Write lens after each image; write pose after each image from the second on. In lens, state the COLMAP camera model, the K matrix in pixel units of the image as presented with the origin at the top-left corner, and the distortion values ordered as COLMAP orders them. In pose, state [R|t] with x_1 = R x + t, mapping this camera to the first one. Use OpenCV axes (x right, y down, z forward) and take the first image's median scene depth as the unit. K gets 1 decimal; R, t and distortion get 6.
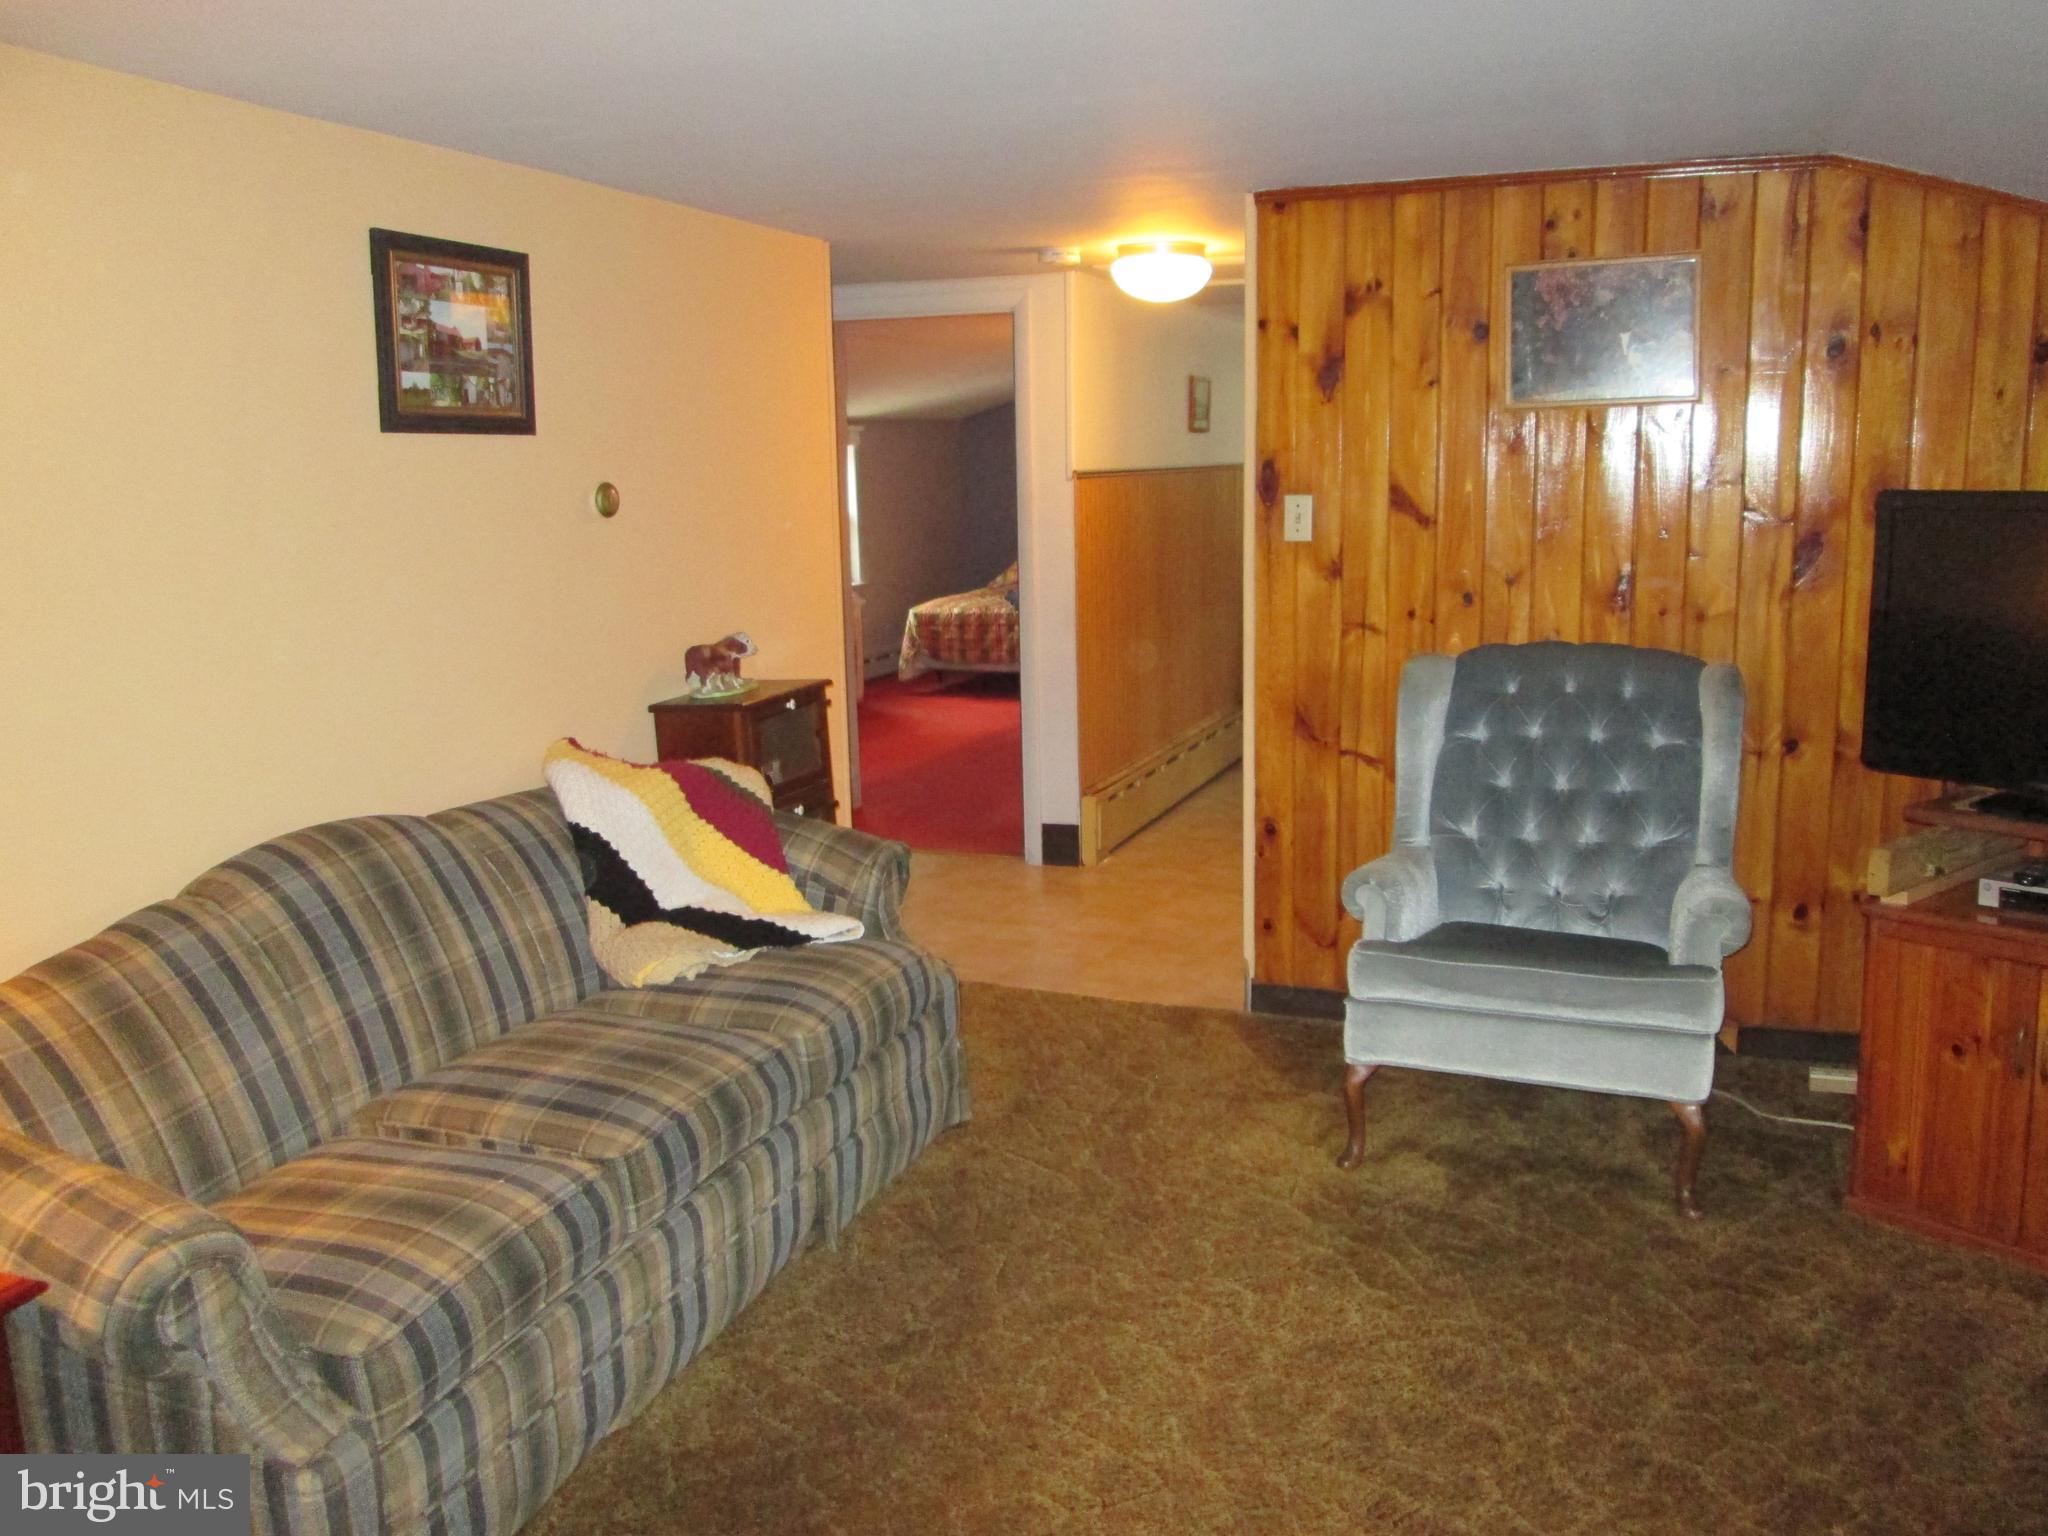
lens RADIAL K [[1682.7, 0, 1024.0], [0, 1682.7, 768.0], [0, 0, 1]] dist [-0.053416, 0.014807]
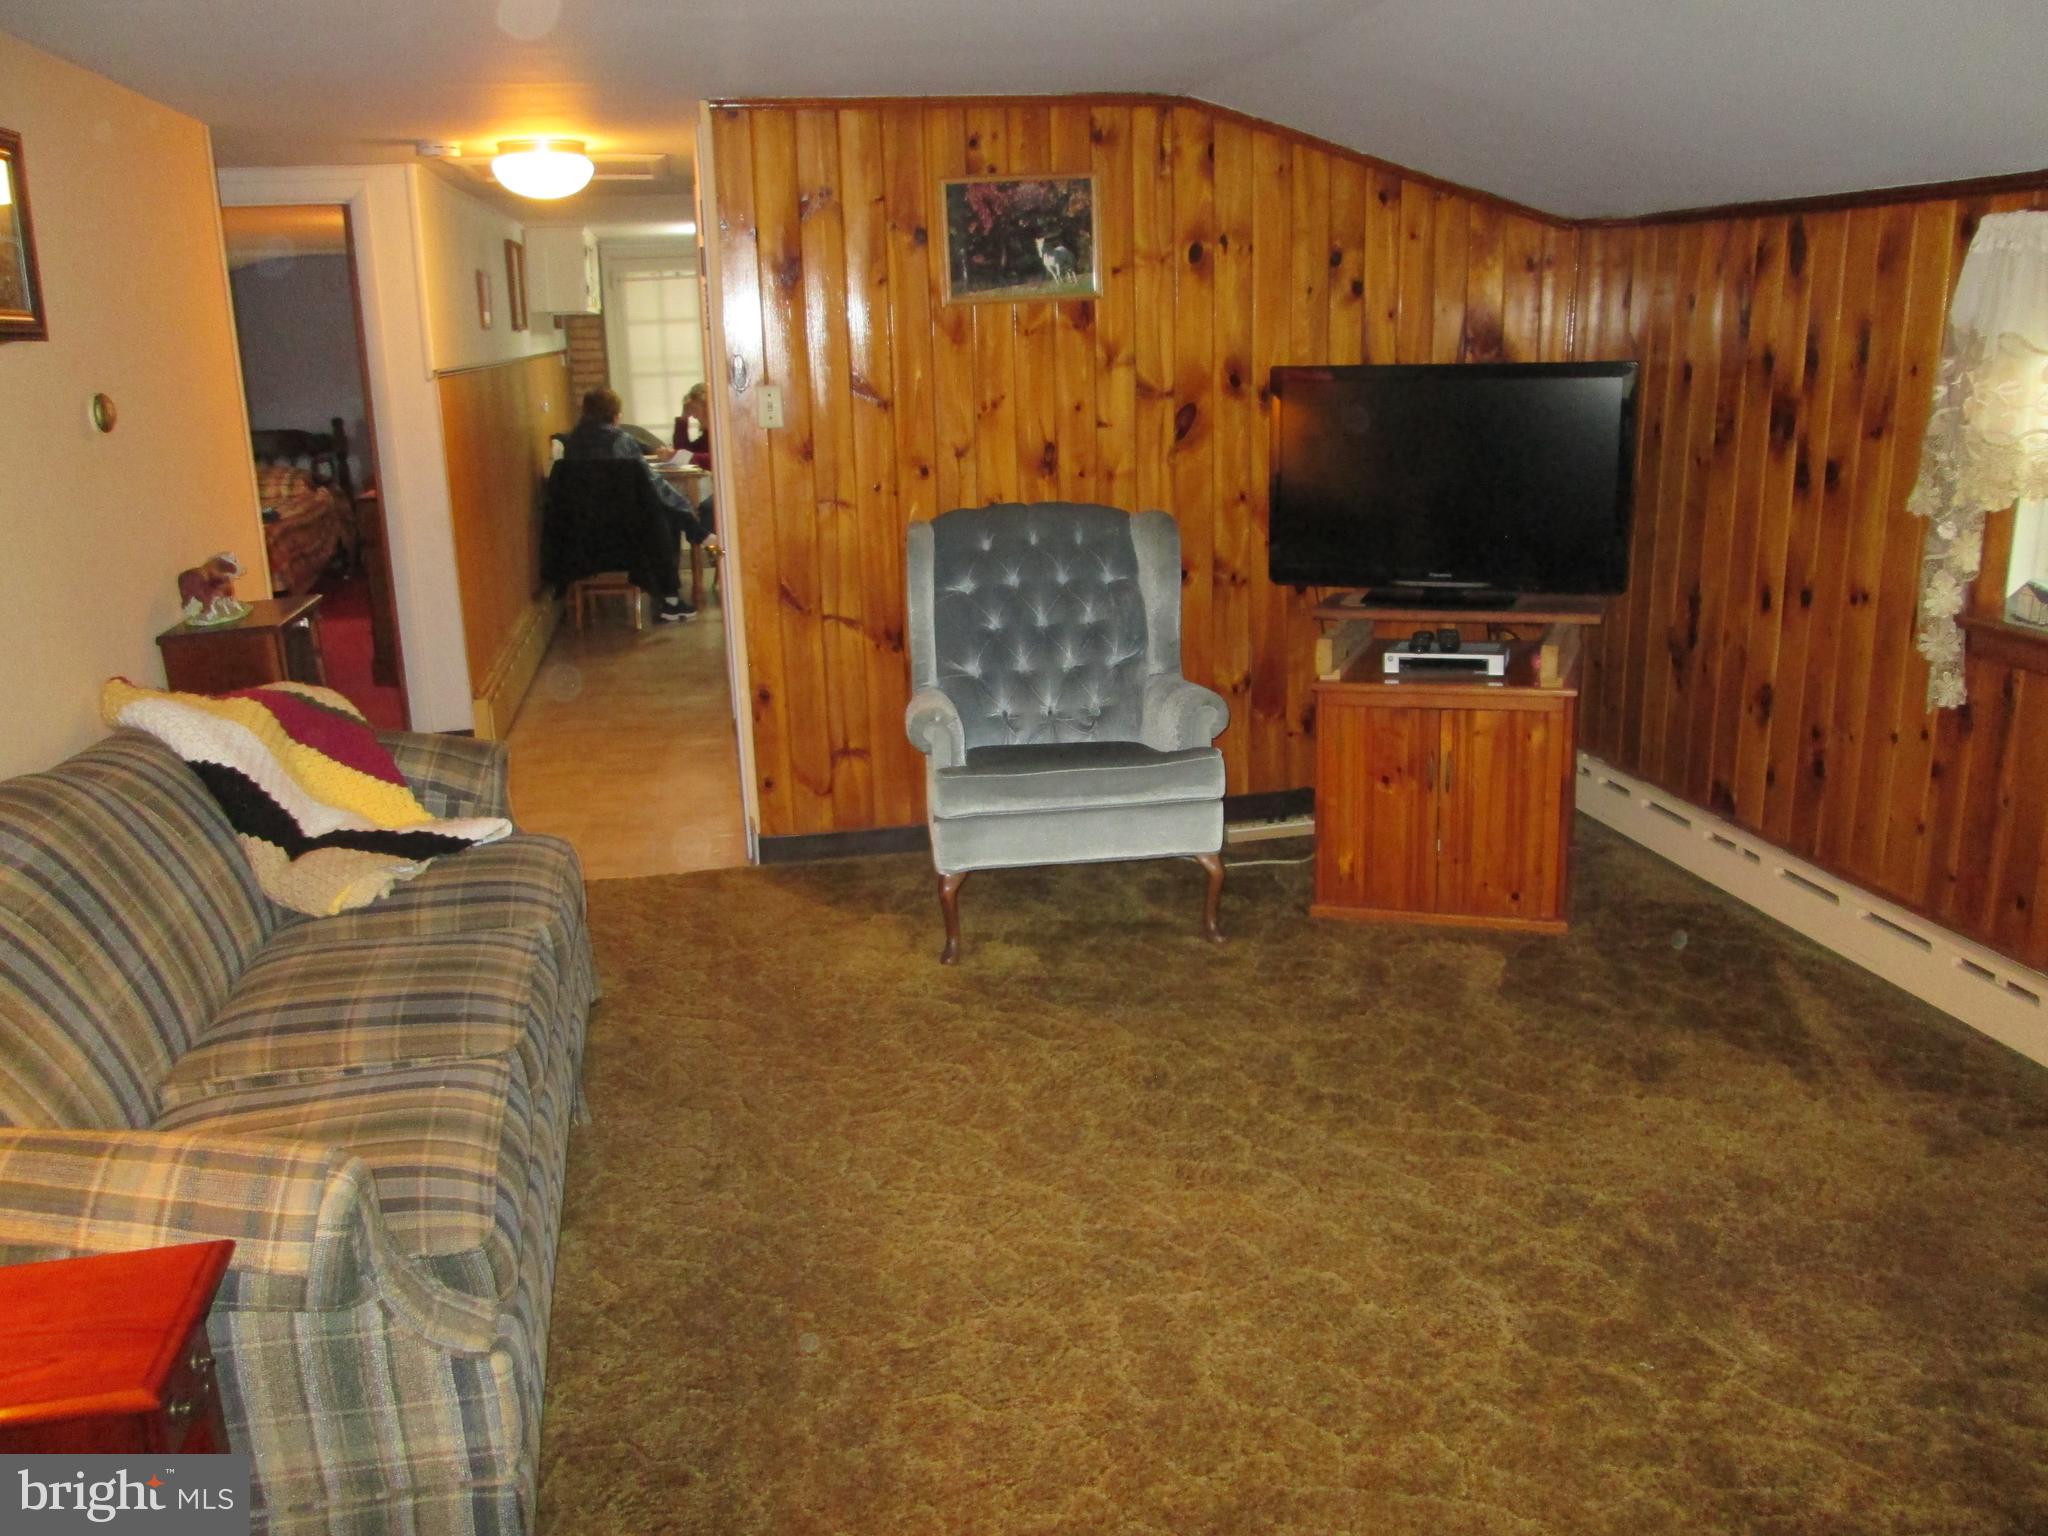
lens RADIAL K [[1691.6, 0, 1024.0], [0, 1691.6, 768.0], [0, 0, 1]] dist [-0.059923, 0.015692]
pose [[0.849612, -0.140126, 0.508453, -0.329084], [0.107739, 0.989842, 0.092765, -0.000205], [-0.516287, -0.024034, 0.856078, -0.031371]]
